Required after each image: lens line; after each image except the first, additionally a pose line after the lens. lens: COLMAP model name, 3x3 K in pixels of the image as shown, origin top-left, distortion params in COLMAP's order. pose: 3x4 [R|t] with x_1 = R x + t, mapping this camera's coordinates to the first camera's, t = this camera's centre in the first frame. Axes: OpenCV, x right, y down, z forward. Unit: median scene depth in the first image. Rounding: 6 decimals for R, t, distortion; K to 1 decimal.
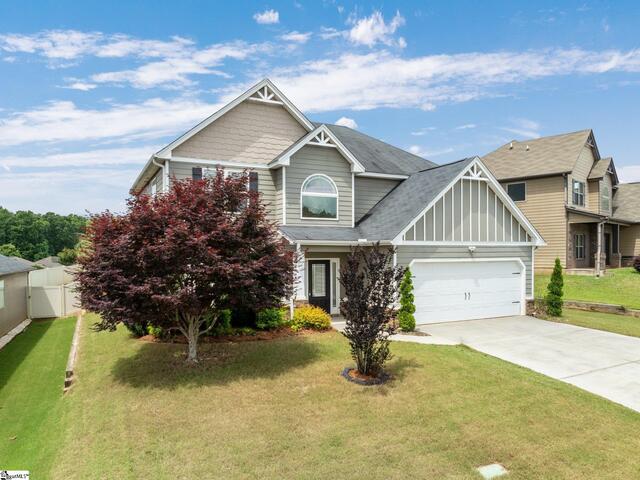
lens RADIAL K [[456.2, 0, 327.6], [0, 456.2, 254.5], [0, 0, 1]] dist [-0.048958, 0.020726]
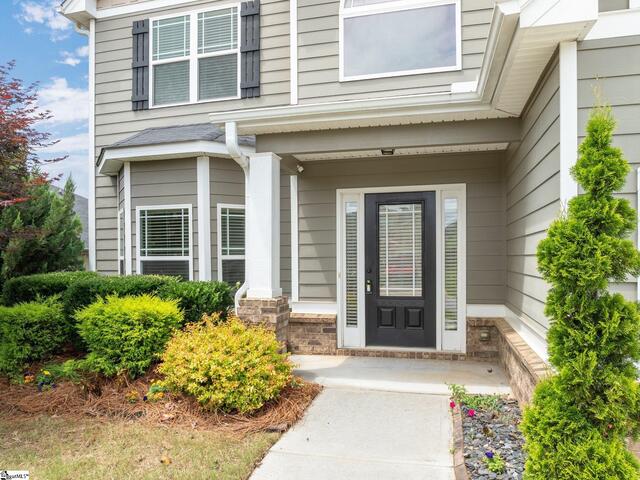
lens RADIAL K [[456.2, 0, 314.9], [0, 456.2, 257.7], [0, 0, 1]] dist [-0.048958, 0.020726]
pose [[0.746350, -0.001792, -0.665551, 0.168790], [0.001763, 0.999998, -0.000715, 0.064313], [0.665551, -0.000640, 0.746352, 0.712067]]
